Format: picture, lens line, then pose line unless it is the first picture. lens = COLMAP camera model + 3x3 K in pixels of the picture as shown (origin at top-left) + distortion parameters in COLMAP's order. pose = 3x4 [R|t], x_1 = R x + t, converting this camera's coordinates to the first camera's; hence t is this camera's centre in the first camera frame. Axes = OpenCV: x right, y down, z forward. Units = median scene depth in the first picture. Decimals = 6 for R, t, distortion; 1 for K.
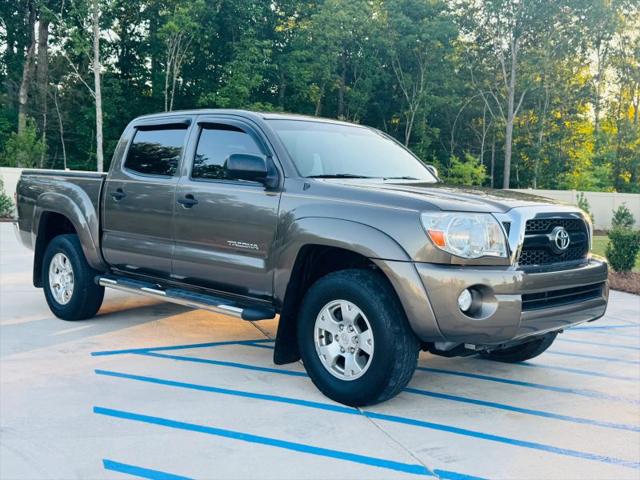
lens RADIAL K [[699.7, 0, 320.8], [0, 699.7, 240.0], [0, 0, 1]] dist [0.049456, 0.000000]
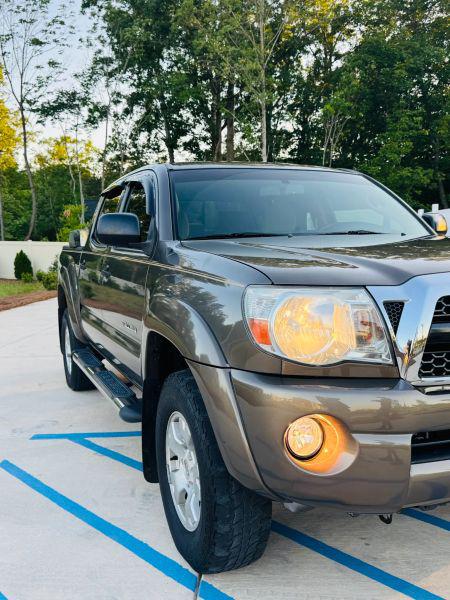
lens RADIAL K [[607.1, 0, 209.1], [0, 607.1, 307.4], [0, 0, 1]] dist [0.034132, 0.000000]
pose [[0.917106, -0.012799, -0.398439, 0.322519], [0.020833, 0.999657, 0.015842, -0.031736], [0.398099, -0.022829, 0.917058, 0.482725]]
